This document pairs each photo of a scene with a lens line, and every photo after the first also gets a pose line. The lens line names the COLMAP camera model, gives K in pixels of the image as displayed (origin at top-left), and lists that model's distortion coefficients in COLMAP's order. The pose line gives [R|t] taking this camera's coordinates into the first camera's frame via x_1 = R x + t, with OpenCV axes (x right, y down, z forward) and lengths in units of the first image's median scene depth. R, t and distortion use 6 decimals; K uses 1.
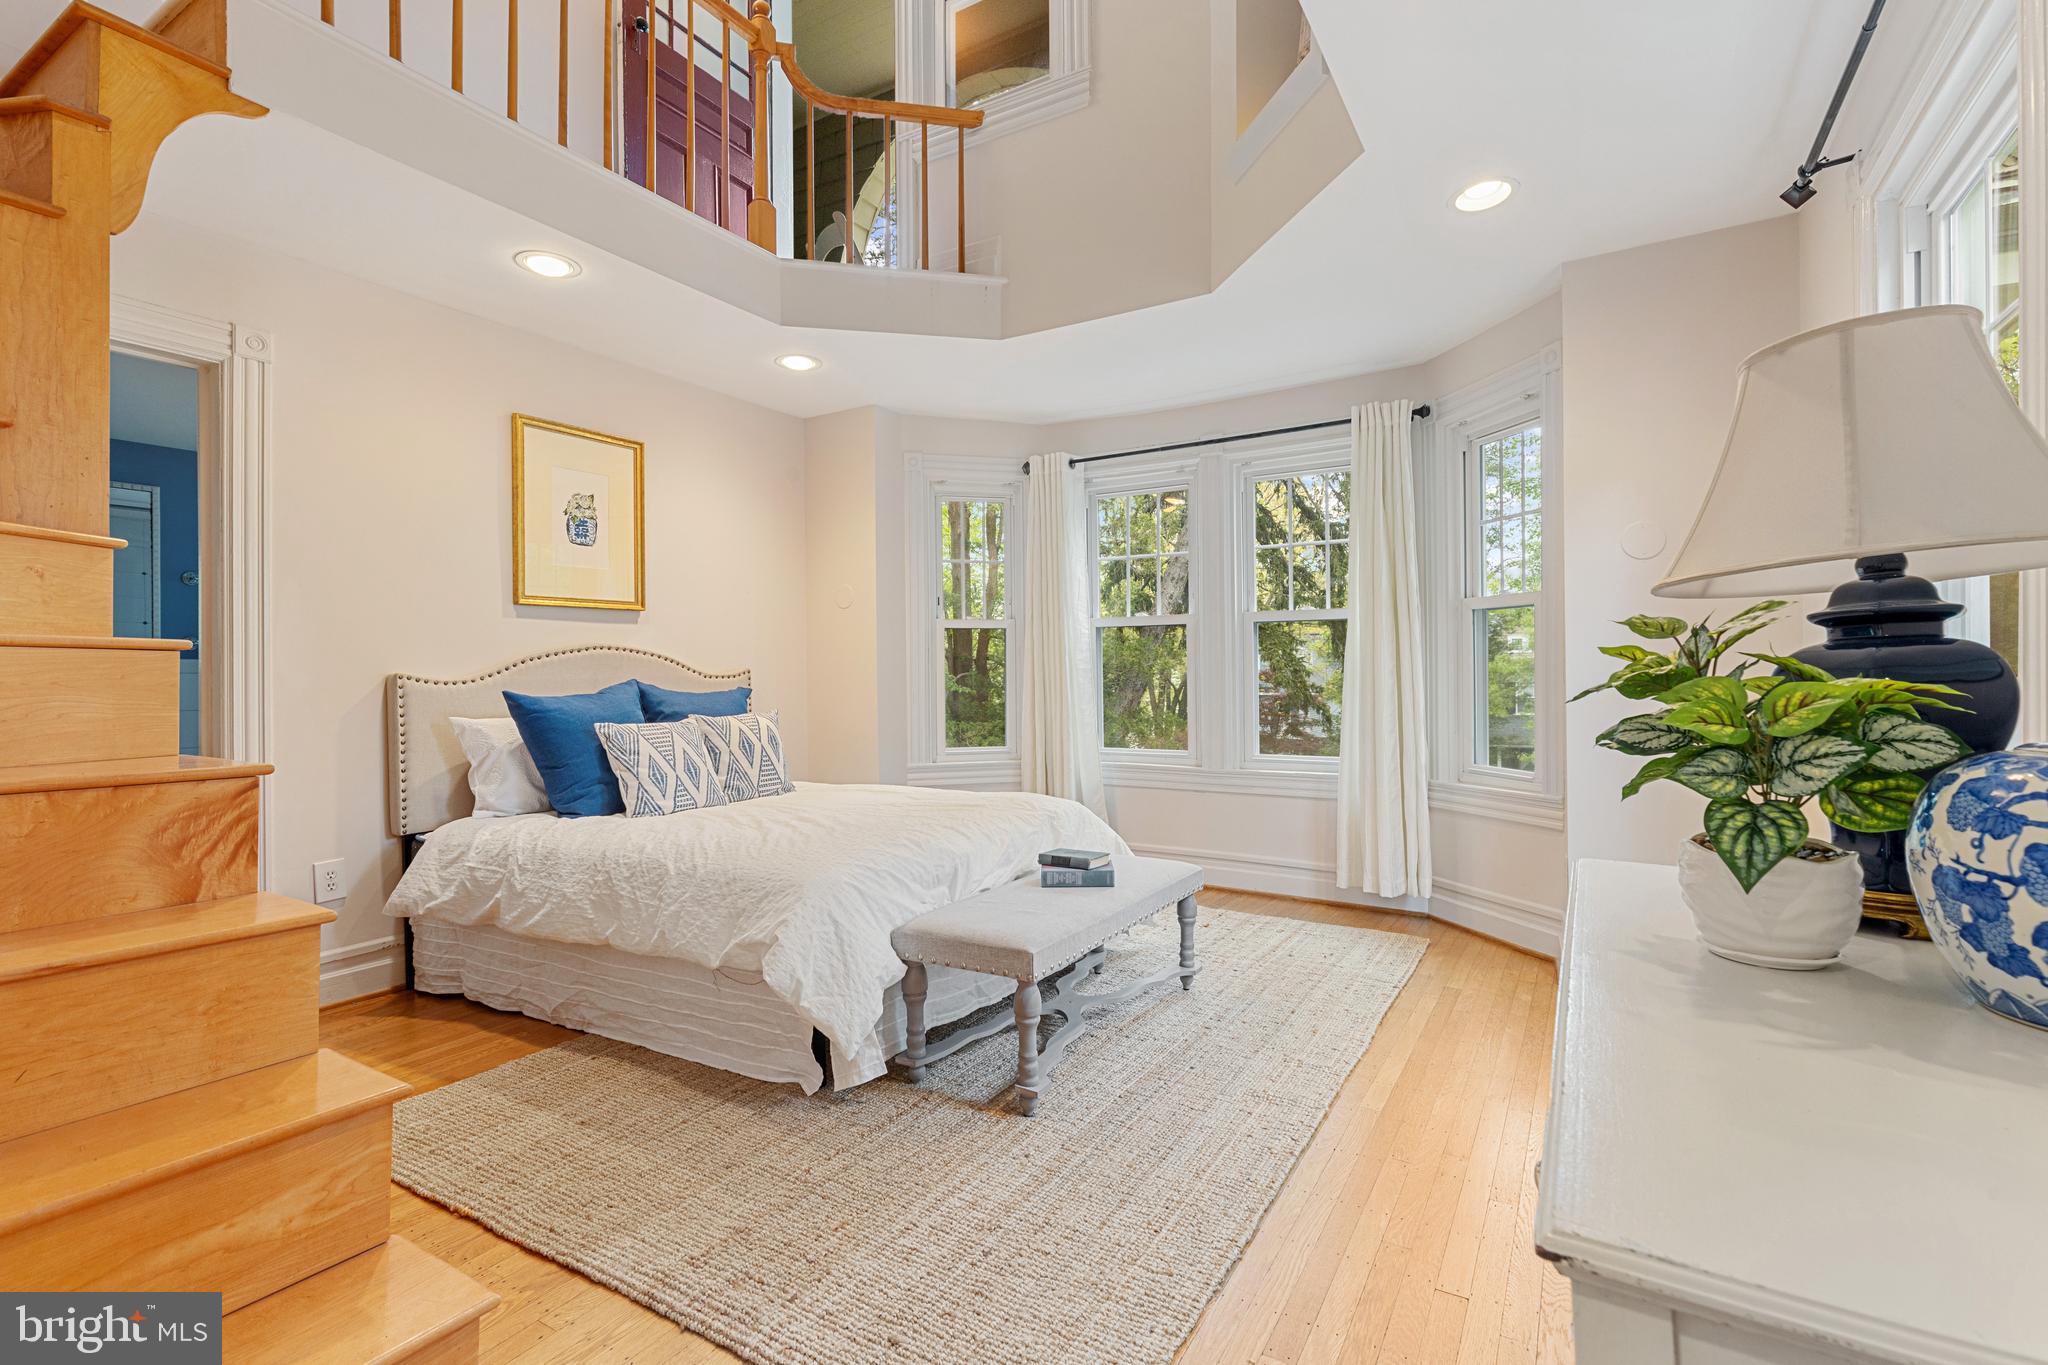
lens RADIAL K [[917.8, 0, 1028.8], [0, 917.8, 677.3], [0, 0, 1]] dist [0.003805, 0.000261]
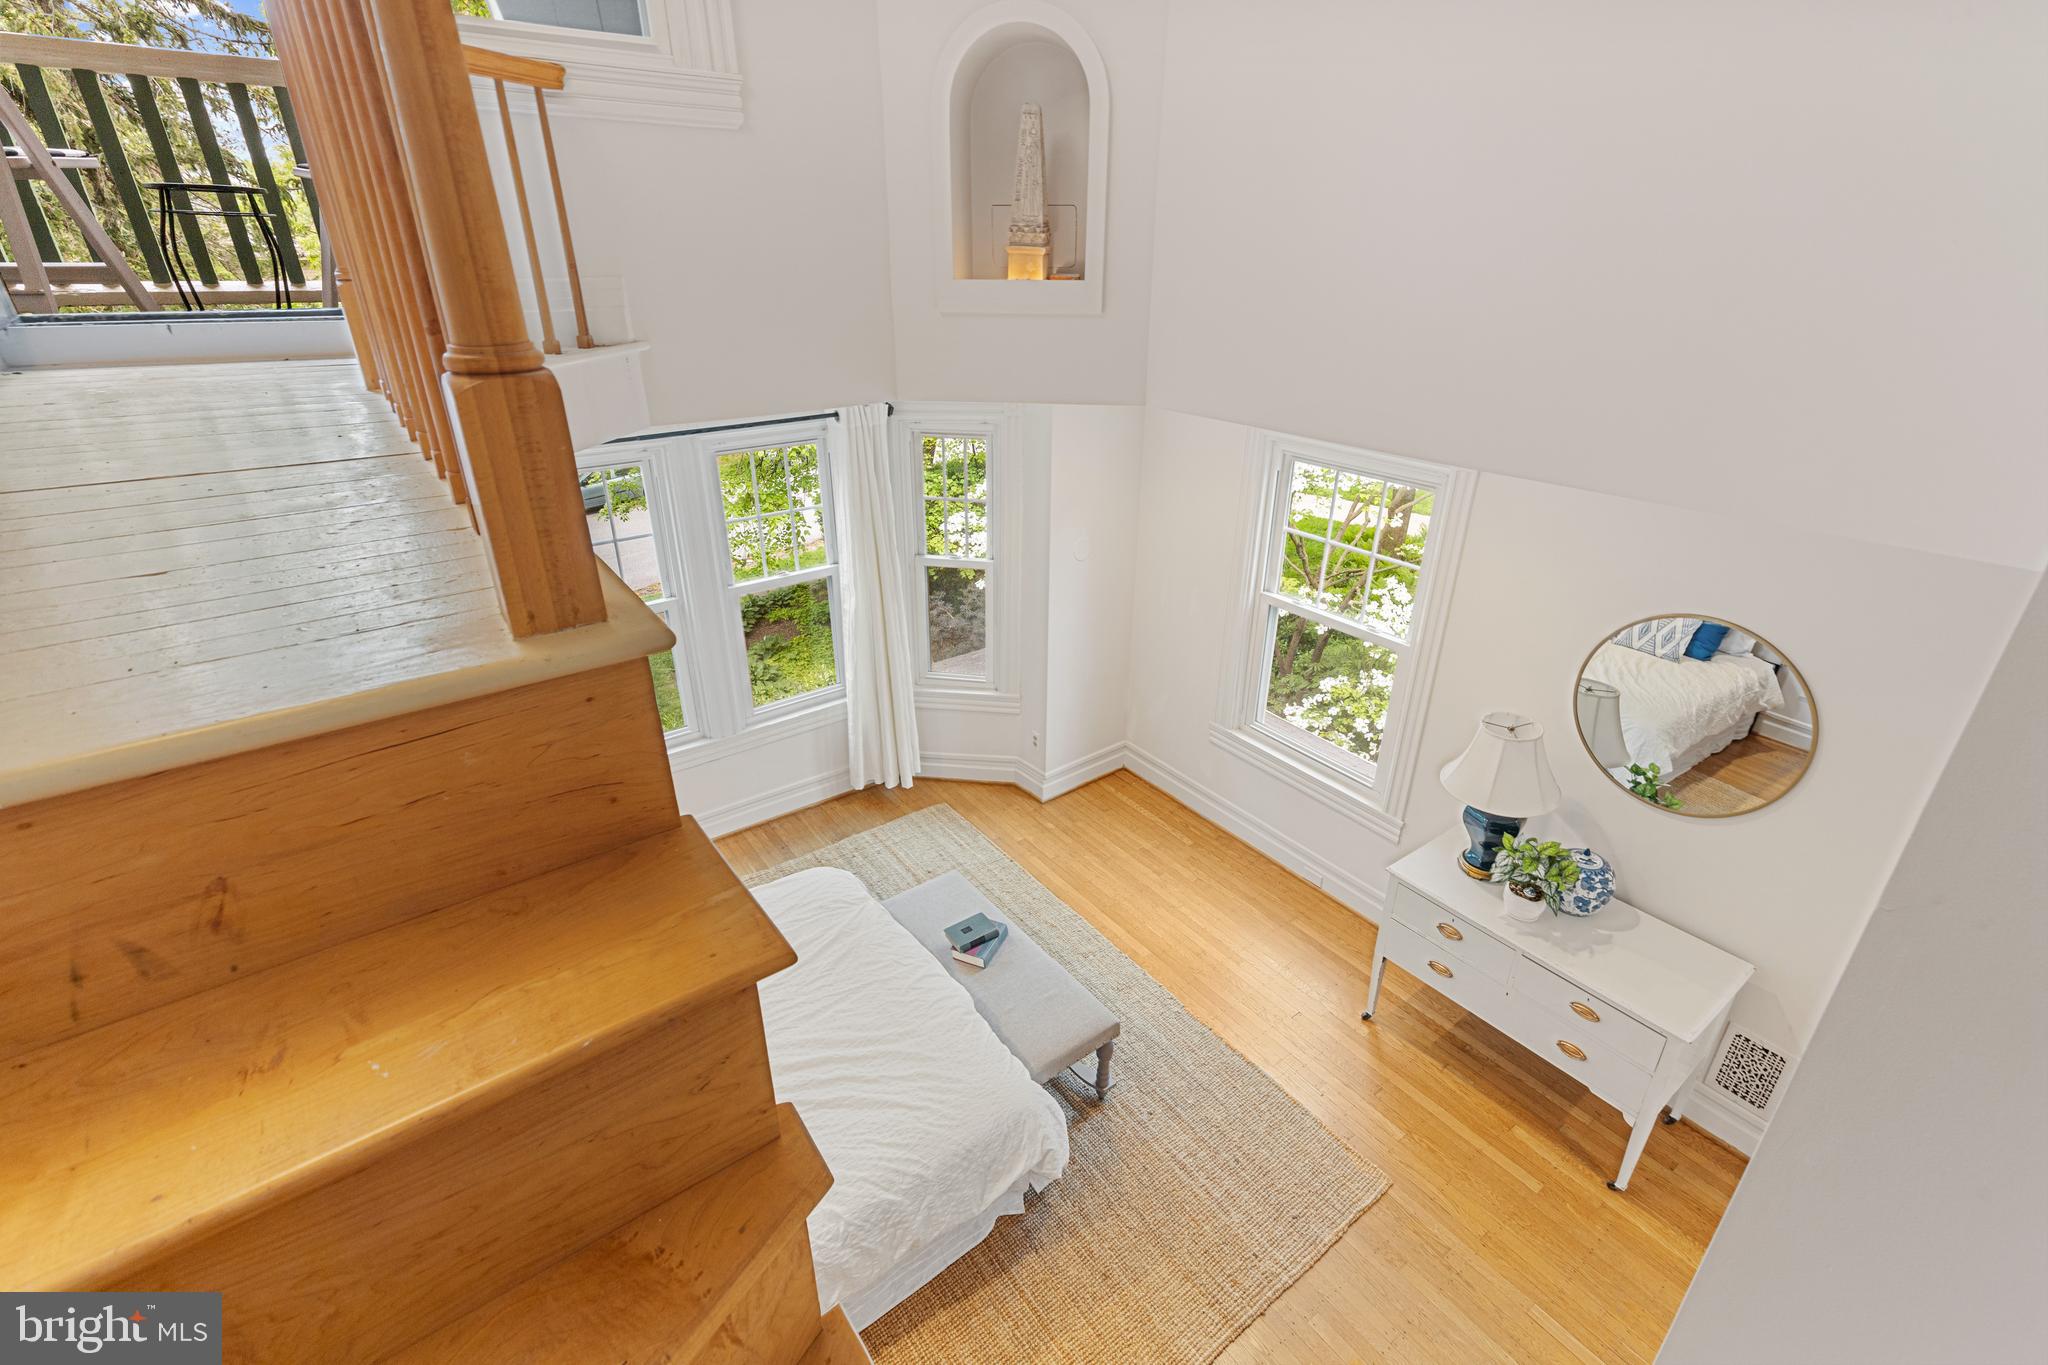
lens RADIAL K [[933.2, 0, 1017.7], [0, 933.2, 684.9], [0, 0, 1]] dist [0.003270, 0.000100]
pose [[0.379213, -0.407325, 0.830833, -0.652668], [-0.005315, 0.896924, 0.442152, -0.521109], [-0.925294, -0.172085, 0.337960, 0.410860]]
